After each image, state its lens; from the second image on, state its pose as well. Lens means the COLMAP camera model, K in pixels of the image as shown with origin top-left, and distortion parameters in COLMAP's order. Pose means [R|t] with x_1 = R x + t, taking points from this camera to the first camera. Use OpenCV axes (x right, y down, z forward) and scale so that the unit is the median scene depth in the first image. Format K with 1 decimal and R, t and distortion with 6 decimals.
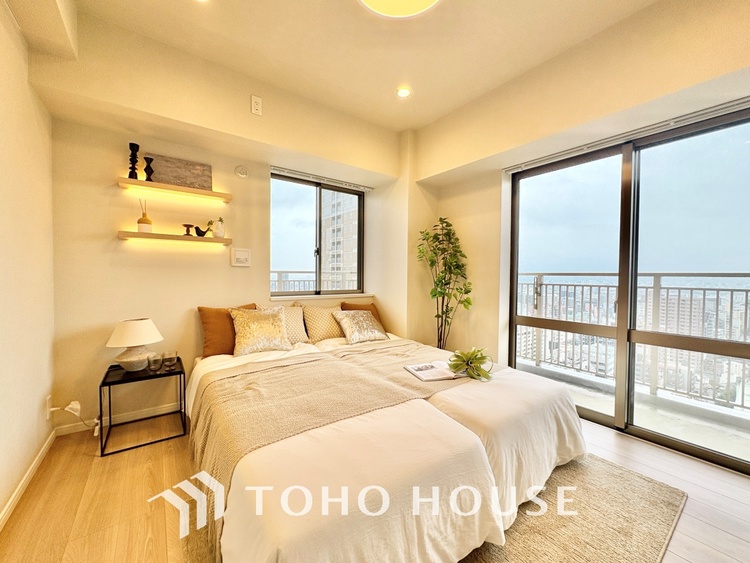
lens RADIAL K [[299.0, 0, 373.9], [0, 299.0, 281.7], [0, 0, 1]] dist [0.000510, -0.000043]
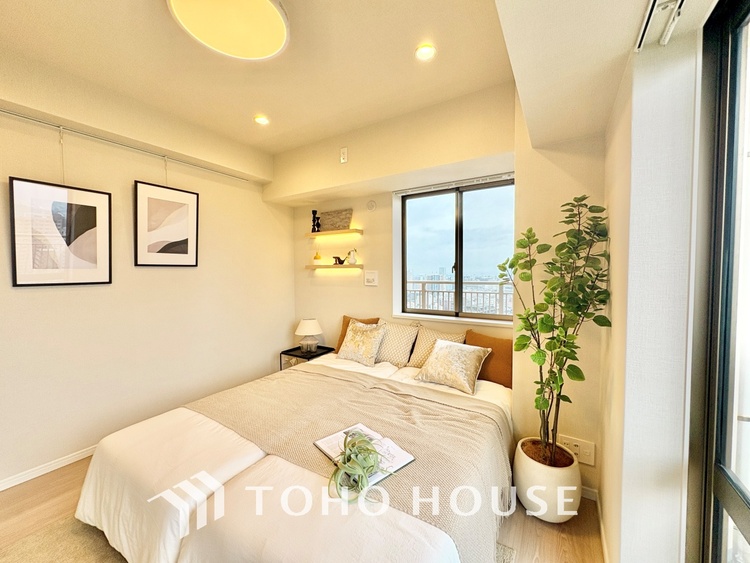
lens RADIAL K [[299.0, 0, 375.0], [0, 299.0, 280.9], [0, 0, 1]] dist [0.000510, -0.000043]
pose [[0.370611, 0.012097, -0.928709, 0.749330], [-0.015268, 0.999859, 0.006931, -0.088925], [0.928663, 0.011611, 0.370744, 0.647629]]
